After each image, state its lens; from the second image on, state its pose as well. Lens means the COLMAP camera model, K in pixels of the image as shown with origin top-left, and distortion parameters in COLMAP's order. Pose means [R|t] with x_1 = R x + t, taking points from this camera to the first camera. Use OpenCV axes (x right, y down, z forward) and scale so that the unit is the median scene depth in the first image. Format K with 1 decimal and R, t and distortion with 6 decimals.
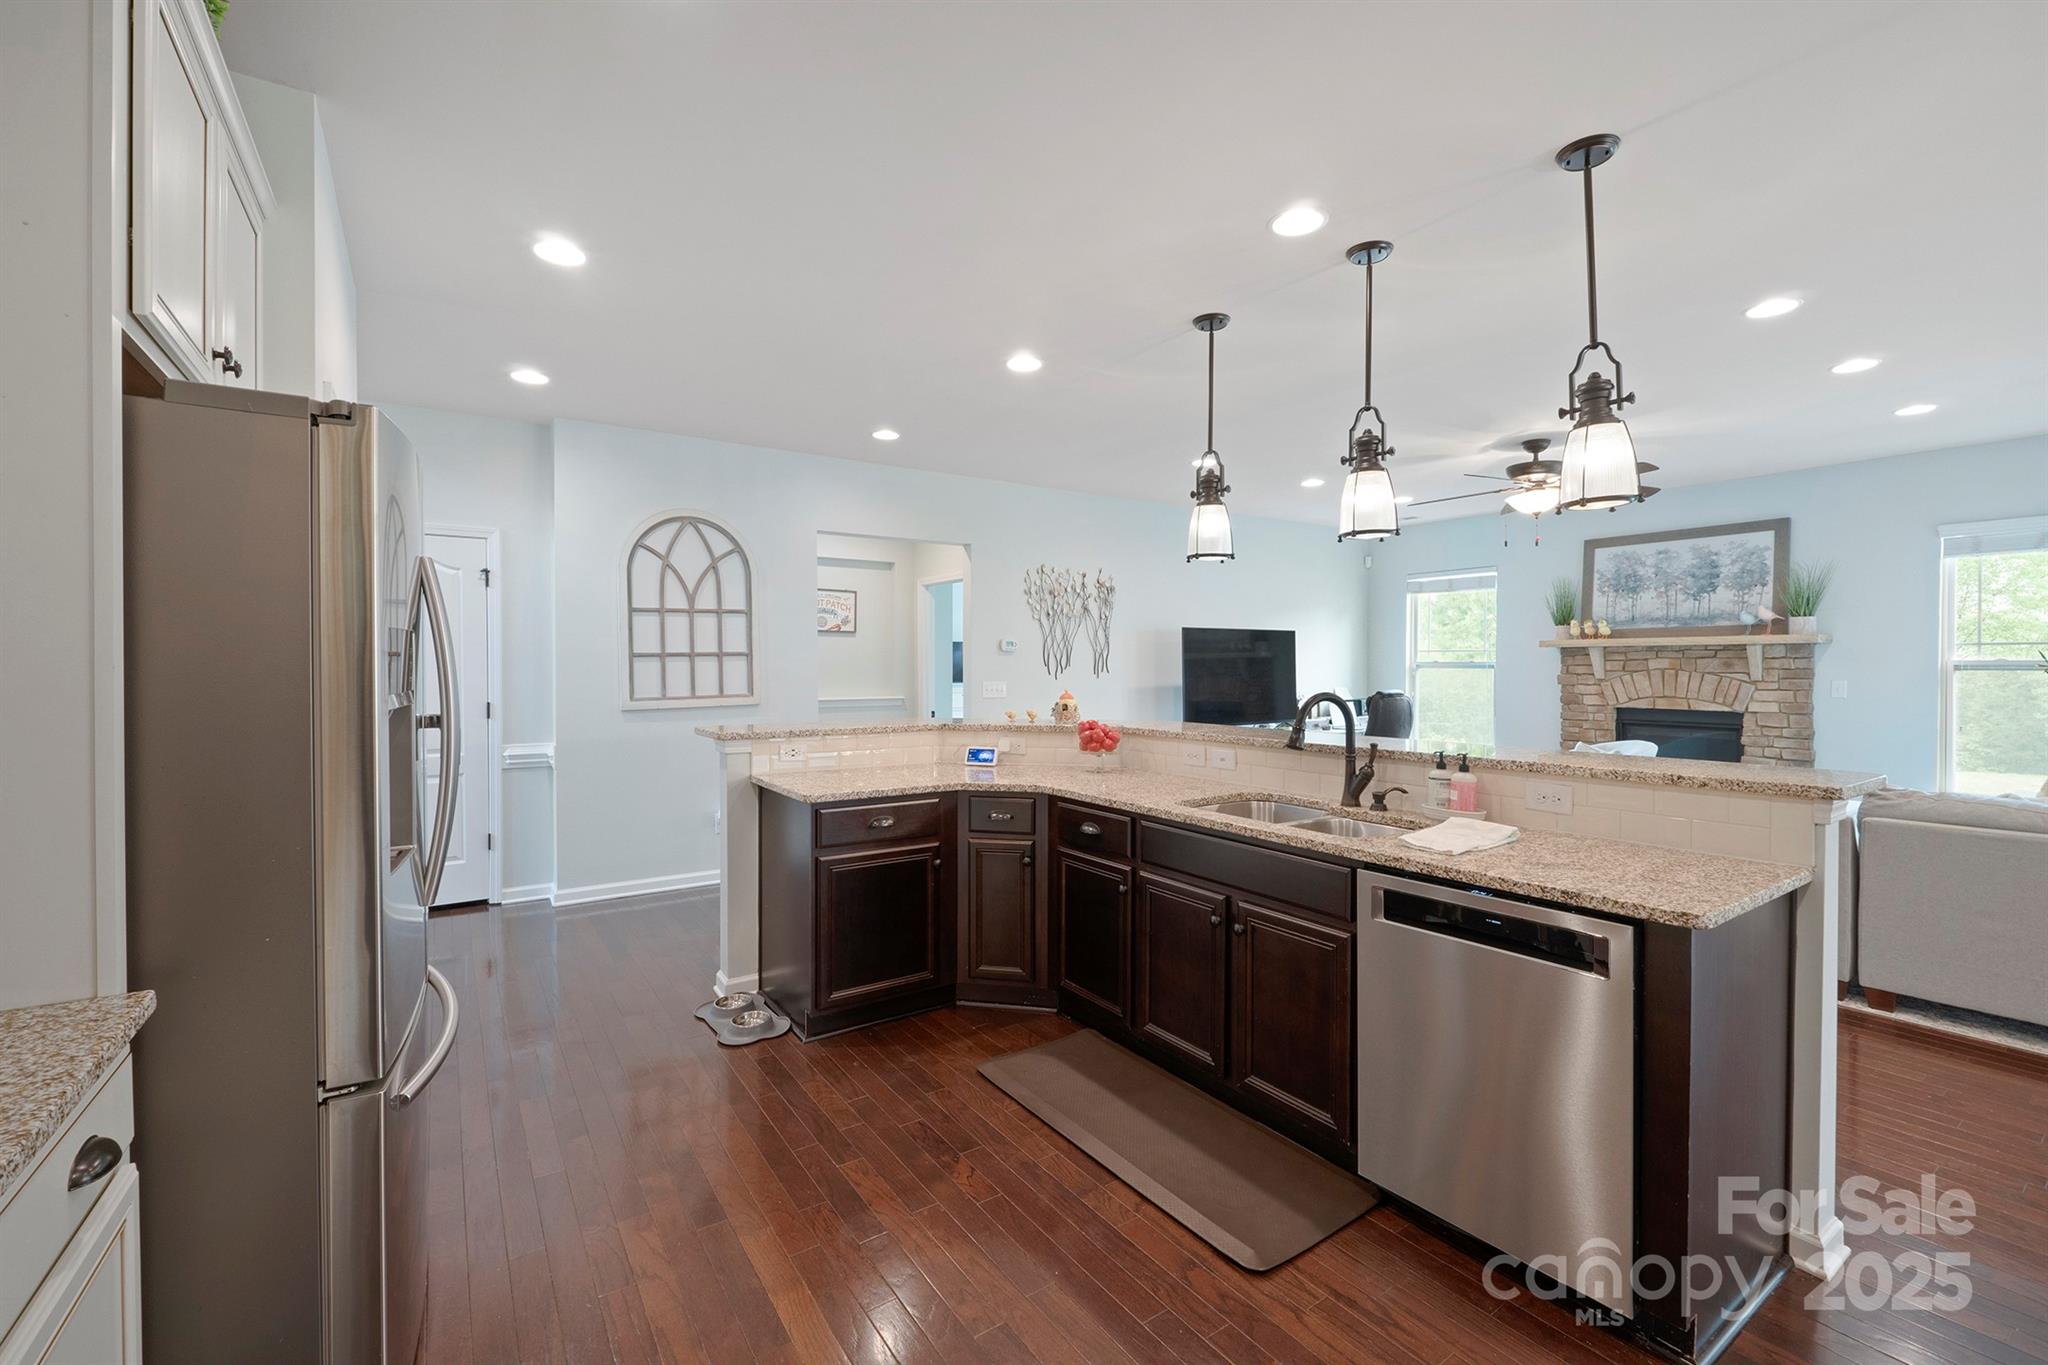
lens RADIAL K [[851.8, 0, 1019.6], [0, 851.8, 673.0], [0, 0, 1]] dist [-0.007656, 0.000032]
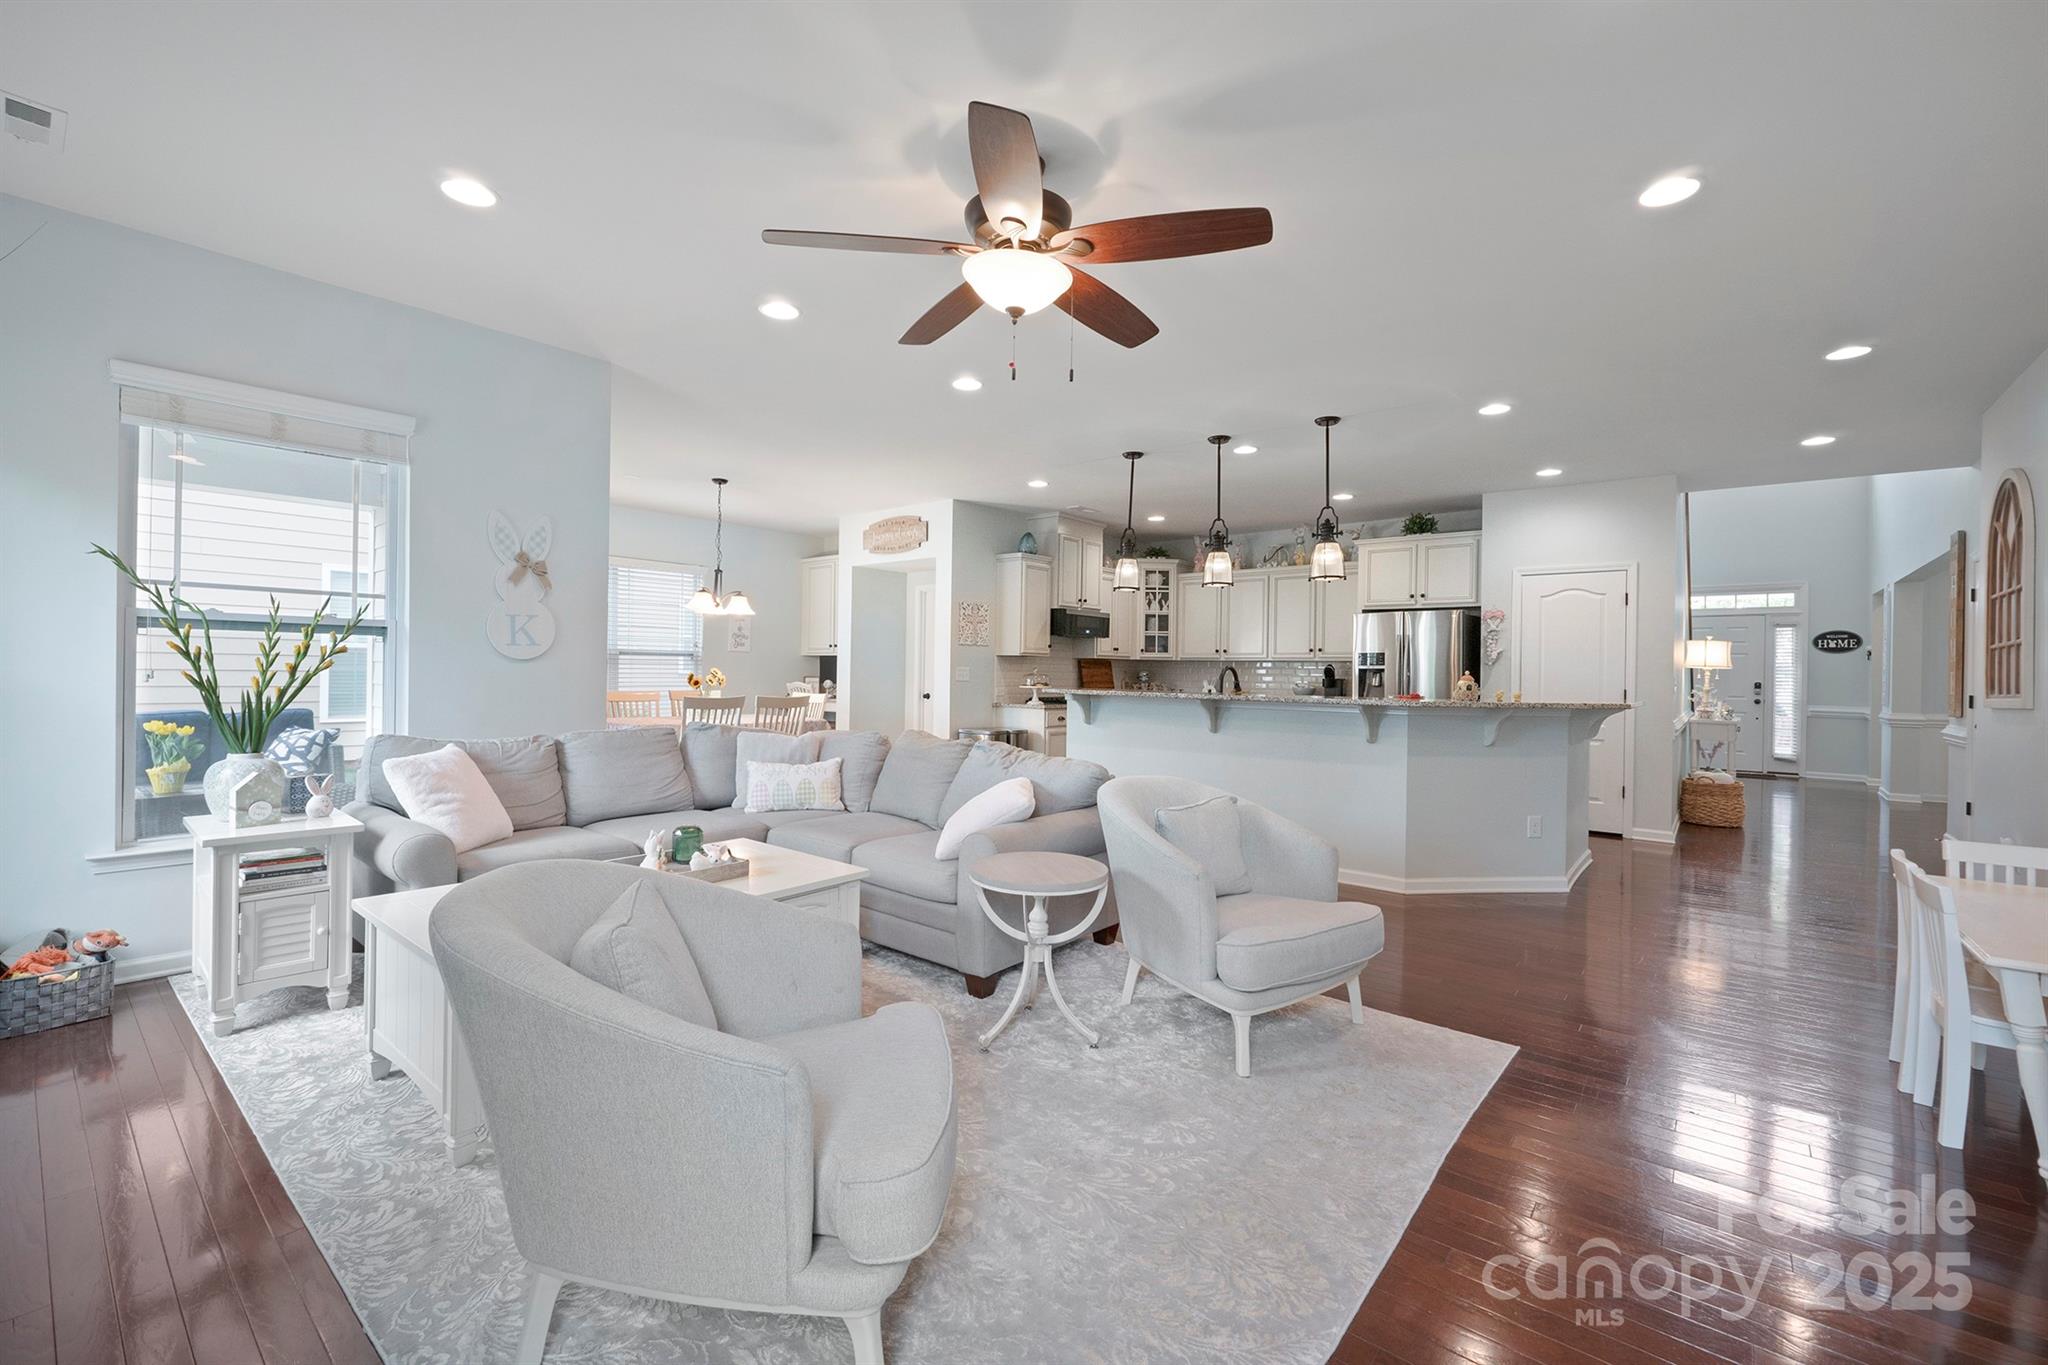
lens RADIAL K [[844.3, 0, 1027.6], [0, 844.3, 673.4], [0, 0, 1]] dist [0.000424, 0.000016]
pose [[-0.959360, -0.014753, -0.281800, 0.613246], [-0.018668, 0.999763, 0.011211, 0.011470], [0.281568, 0.016016, -0.959408, 1.230394]]
